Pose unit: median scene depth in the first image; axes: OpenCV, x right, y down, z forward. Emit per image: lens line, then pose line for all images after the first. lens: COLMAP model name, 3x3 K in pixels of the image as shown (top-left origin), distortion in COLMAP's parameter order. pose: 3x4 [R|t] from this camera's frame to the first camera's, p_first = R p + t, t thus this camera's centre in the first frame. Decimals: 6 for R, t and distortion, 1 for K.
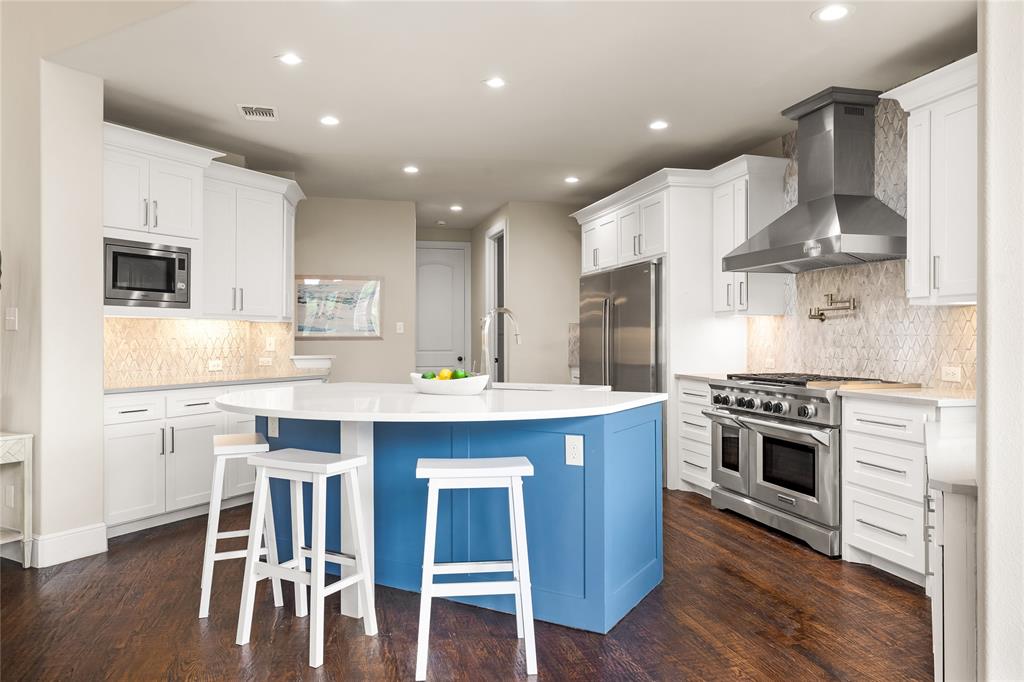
lens RADIAL K [[707.4, 0, 511.6], [0, 707.4, 352.5], [0, 0, 1]] dist [0.074305, -0.090377]
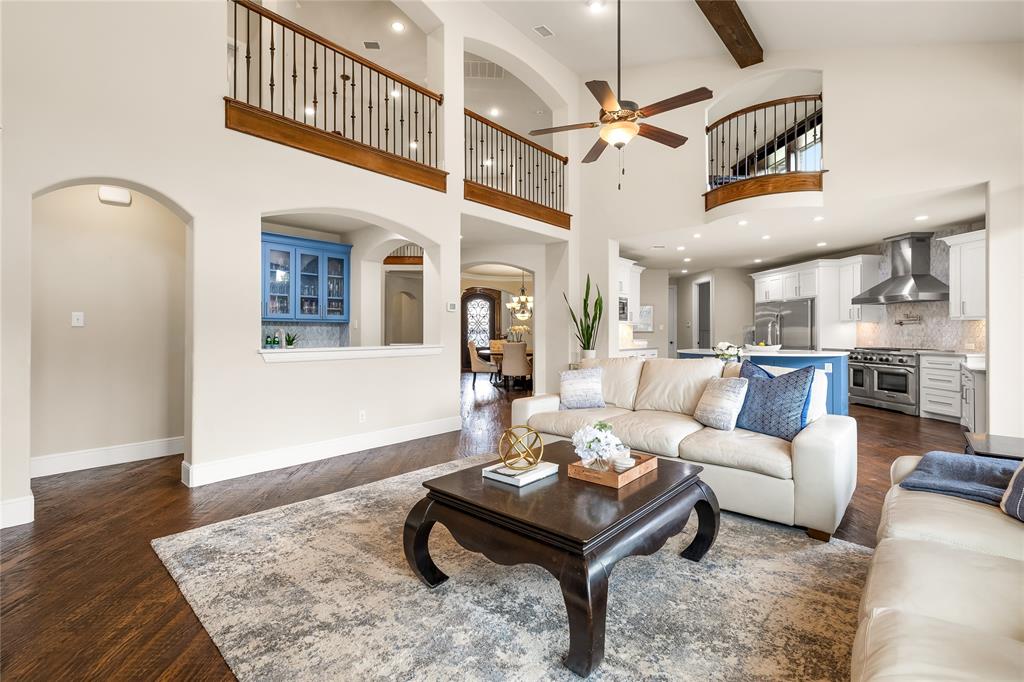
lens RADIAL K [[443.1, 0, 512.0], [0, 443.1, 341.0], [0, 0, 1]] dist [0.000421, 0.000145]
pose [[0.977129, 0.008153, -0.212491, -0.561549], [-0.008621, 0.999962, -0.001277, 0.022866], [0.212473, 0.003079, 0.977162, -0.774134]]
